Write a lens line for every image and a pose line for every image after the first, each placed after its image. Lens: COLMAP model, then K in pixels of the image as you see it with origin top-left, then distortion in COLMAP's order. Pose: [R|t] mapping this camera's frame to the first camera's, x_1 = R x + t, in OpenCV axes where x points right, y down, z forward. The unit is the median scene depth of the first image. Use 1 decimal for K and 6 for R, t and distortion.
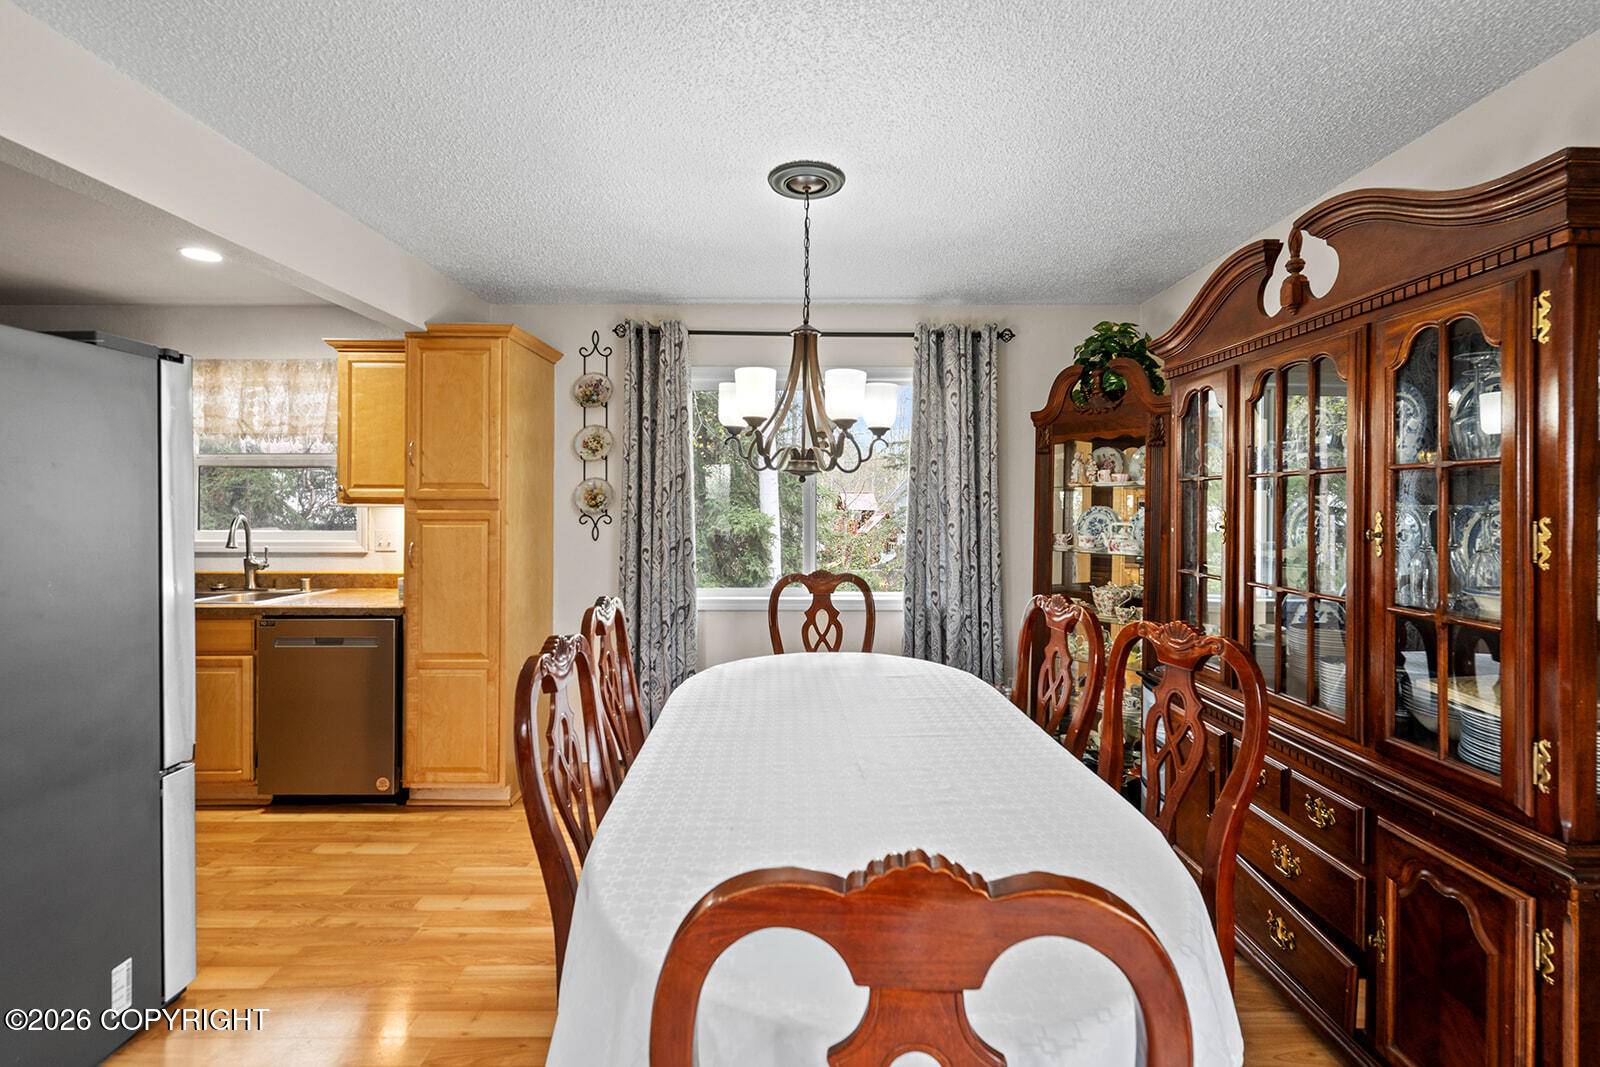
lens RADIAL K [[712.1, 0, 793.0], [0, 712.1, 517.7], [0, 0, 1]] dist [-0.004037, 0.000067]
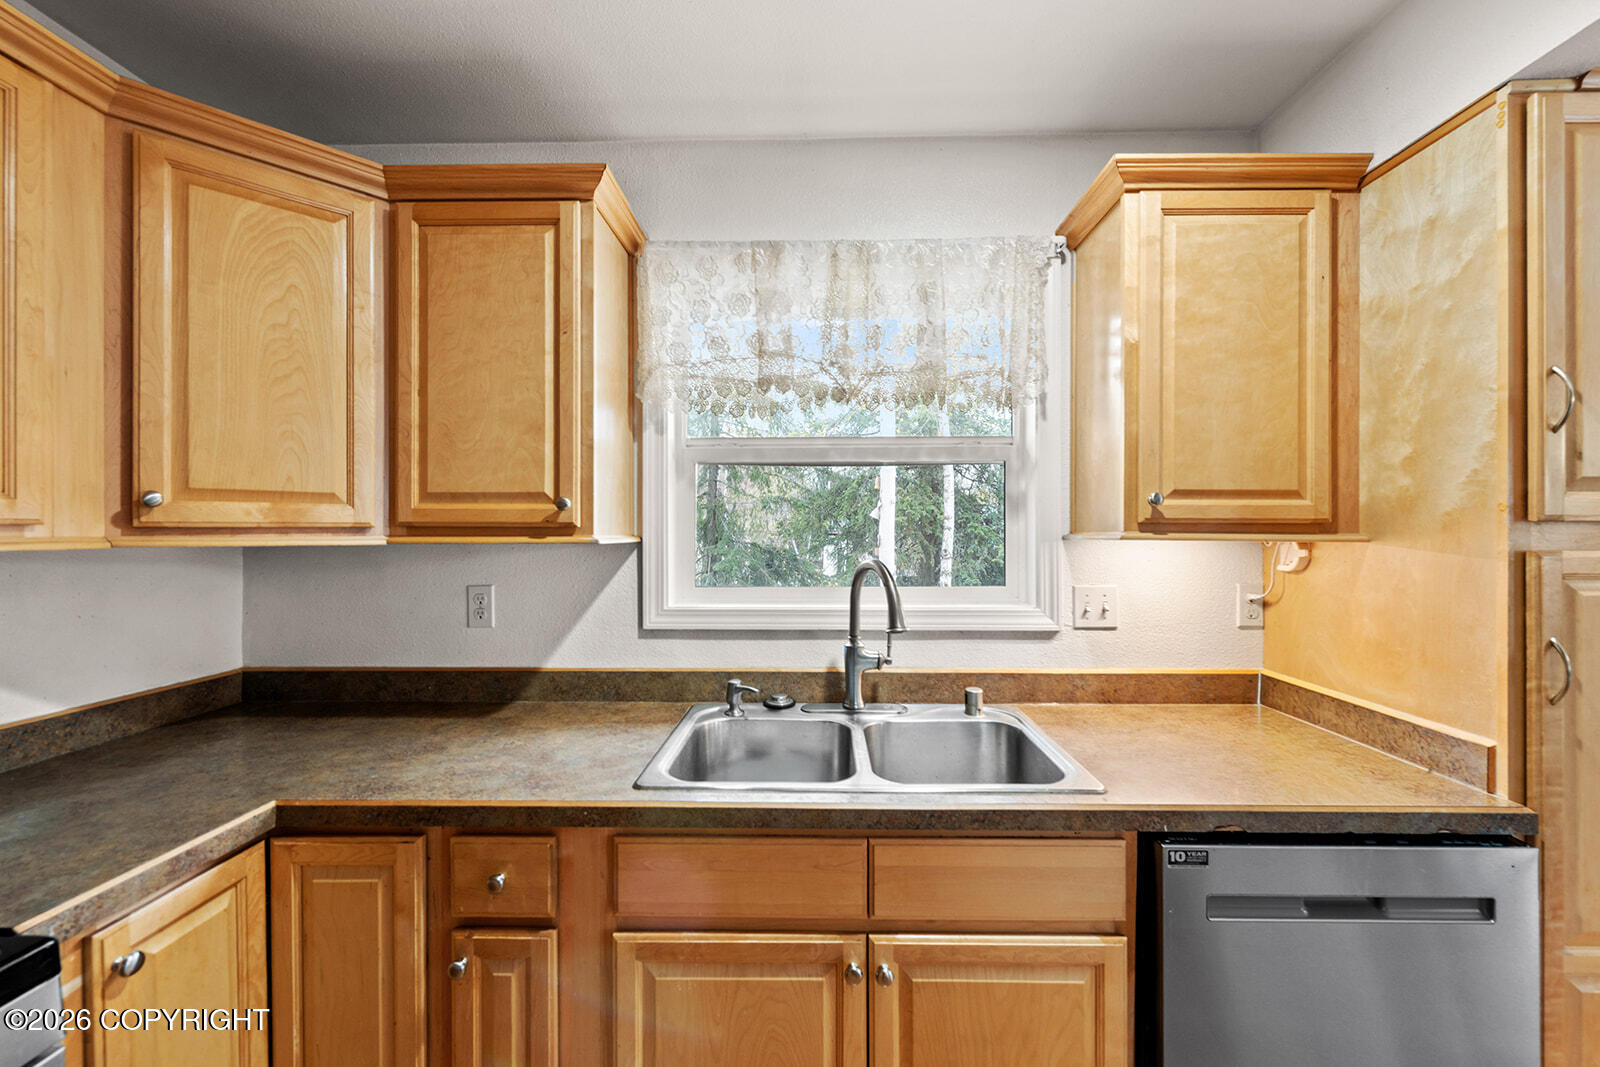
lens RADIAL K [[640.9, 0, 803.2], [0, 640.9, 534.8], [0, 0, 1]] dist [-0.000959, -0.000959]
pose [[0.999803, -0.000428, -0.019837, -0.791885], [0.000292, 0.999976, -0.006882, -0.014127], [0.019840, 0.006875, 0.999780, 0.559745]]
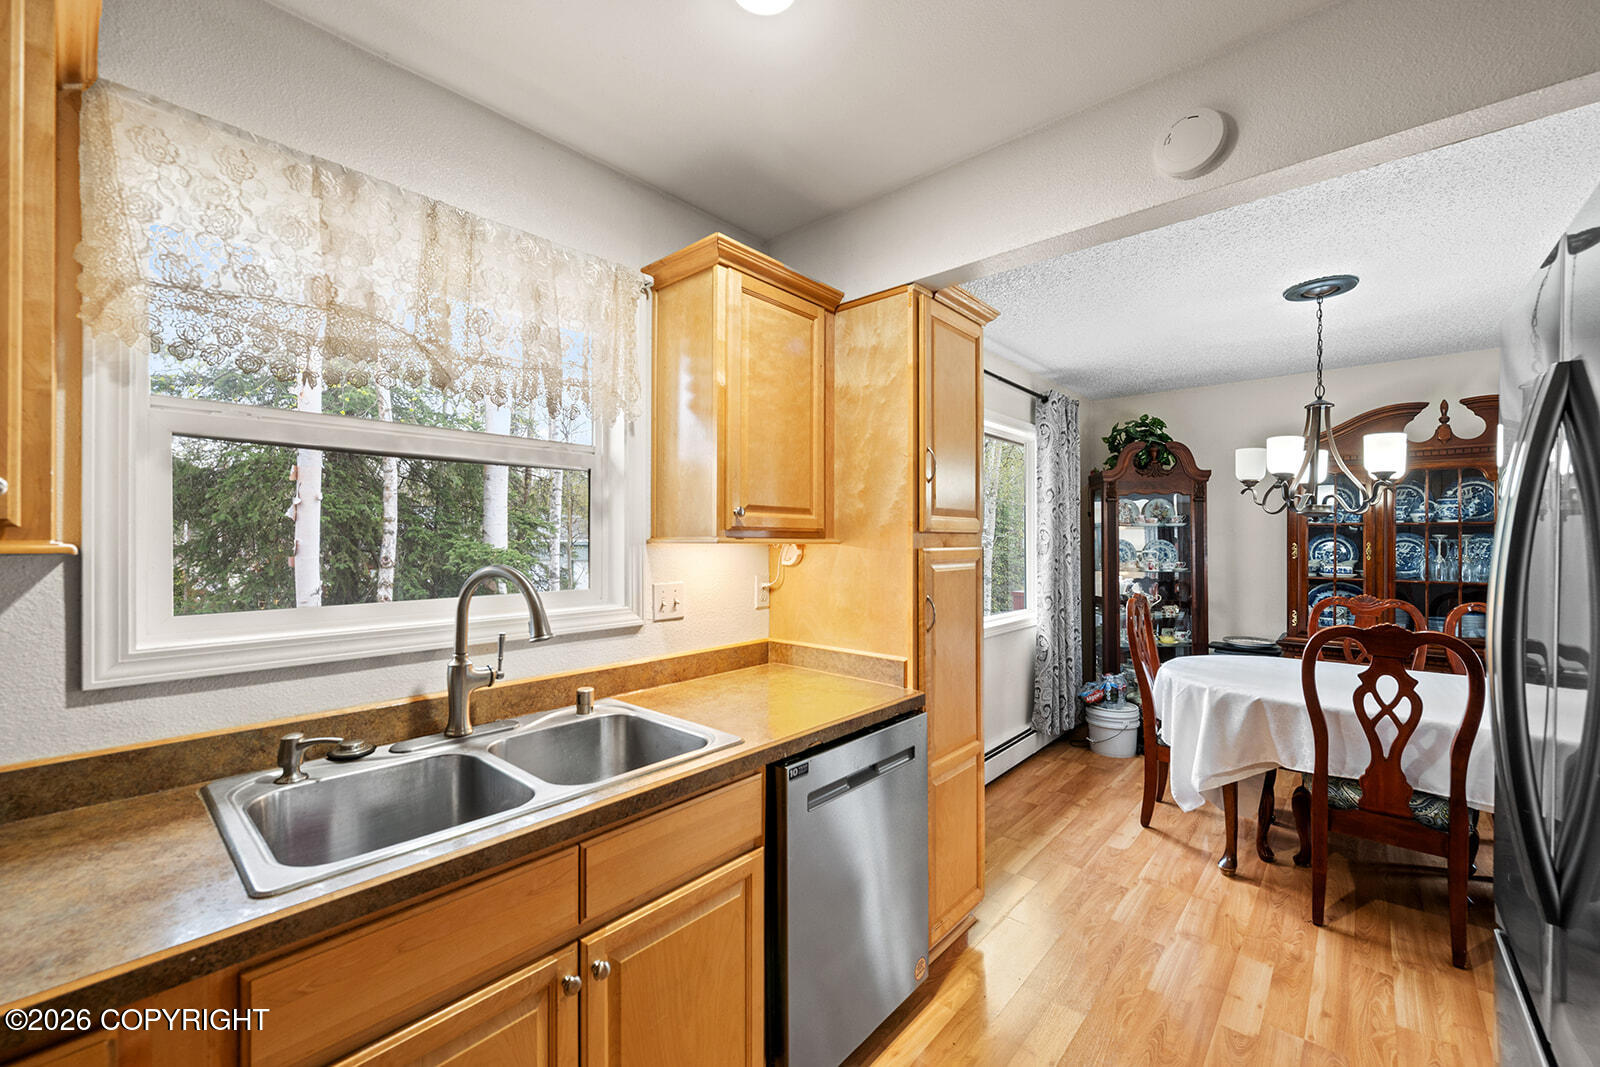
lens RADIAL K [[640.9, 0, 815.4], [0, 640.9, 538.0], [0, 0, 1]] dist [-0.000959, -0.000959]
pose [[0.653016, 0.000465, 0.757344, -0.920177], [0.006801, 0.999956, -0.006478, -0.014130], [-0.757313, 0.009382, 0.652984, 0.580930]]
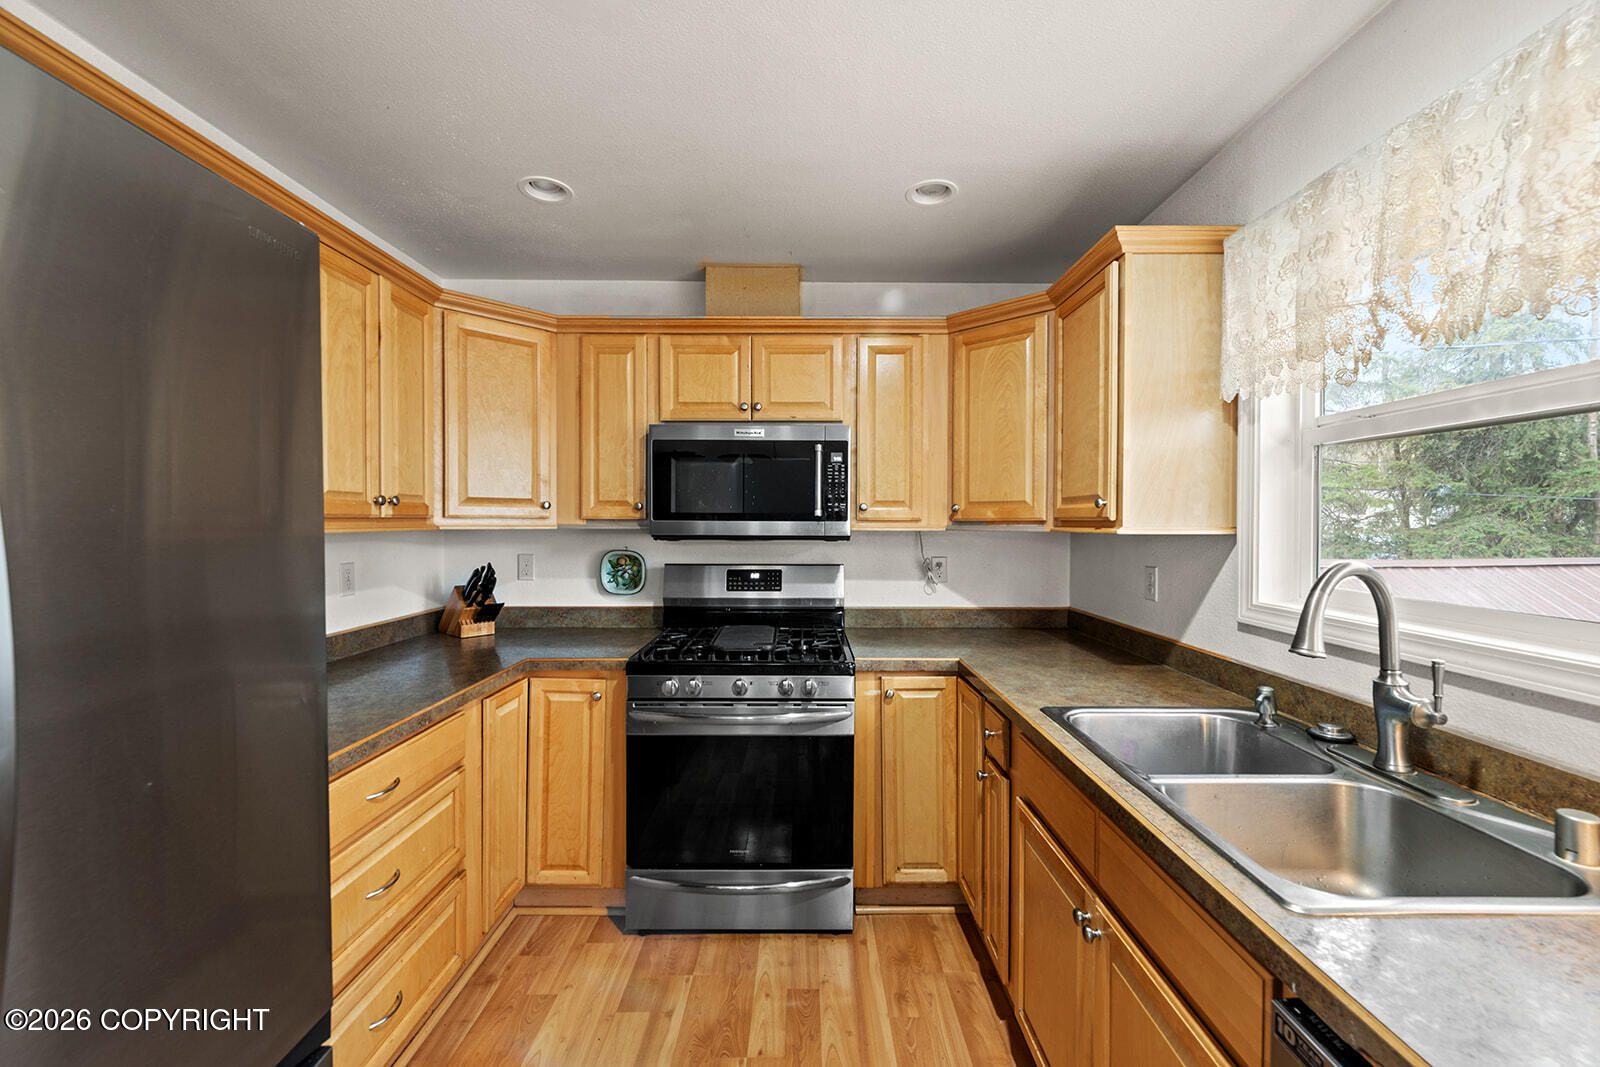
lens RADIAL K [[640.9, 0, 796.9], [0, 640.9, 519.4], [0, 0, 1]] dist [-0.000959, -0.000959]
pose [[-0.006658, -0.002510, -0.999975, -0.446018], [-0.010974, 0.999937, -0.002437, -0.018162], [0.999918, 0.010958, -0.006686, 0.706882]]
